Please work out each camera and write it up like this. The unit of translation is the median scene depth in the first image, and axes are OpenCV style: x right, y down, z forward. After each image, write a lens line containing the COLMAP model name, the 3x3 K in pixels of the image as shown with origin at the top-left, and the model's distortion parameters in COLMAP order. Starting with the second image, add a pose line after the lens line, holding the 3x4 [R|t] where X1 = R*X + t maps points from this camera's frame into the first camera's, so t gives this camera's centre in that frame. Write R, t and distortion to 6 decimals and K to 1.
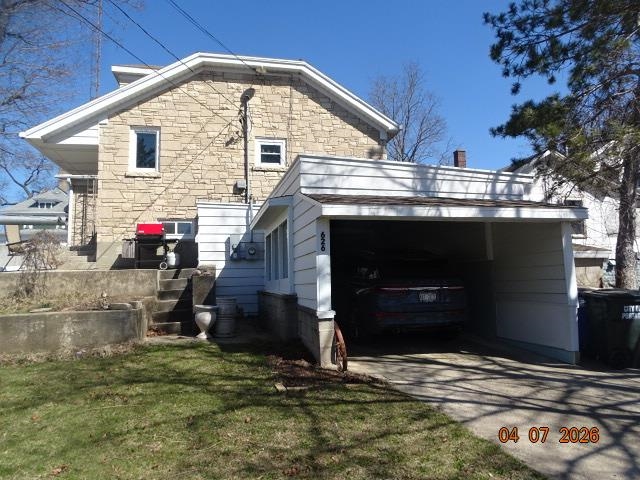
lens RADIAL K [[451.0, 0, 320.0], [0, 451.0, 240.0], [0, 0, 1]] dist [-0.008556, 0.004211]
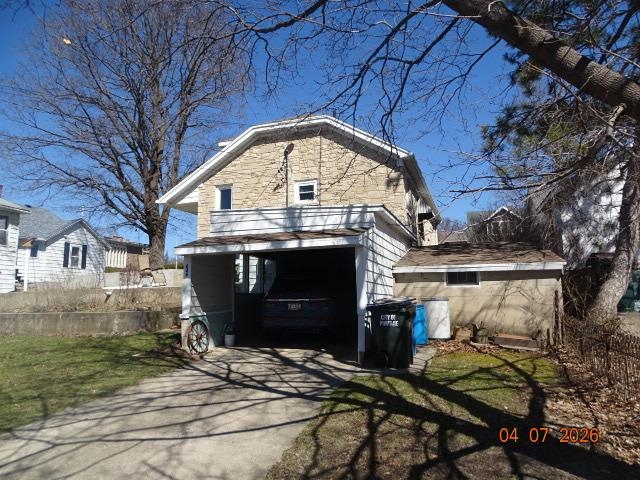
lens RADIAL K [[442.1, 0, 320.0], [0, 442.1, 240.0], [0, 0, 1]] dist [-0.014590, 0.002993]
pose [[0.860784, -0.062394, -0.505131, 0.612580], [0.050052, 0.998024, -0.037984, -0.009885], [0.506503, 0.007413, 0.862206, -0.056447]]
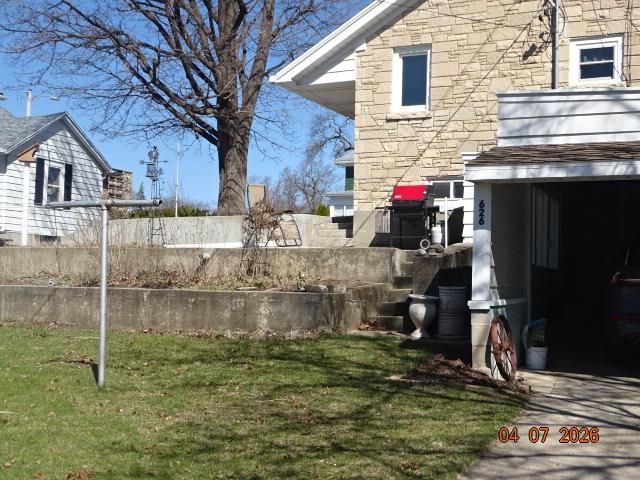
lens RADIAL K [[870.0, 0, 320.0], [0, 870.0, 240.0], [0, 0, 1]] dist [0.019355, 0.002706]
pose [[0.789359, 0.010098, -0.613848, 0.362379], [0.018439, 0.999024, 0.040145, -0.007361], [0.613654, -0.043008, 0.788403, -0.187840]]
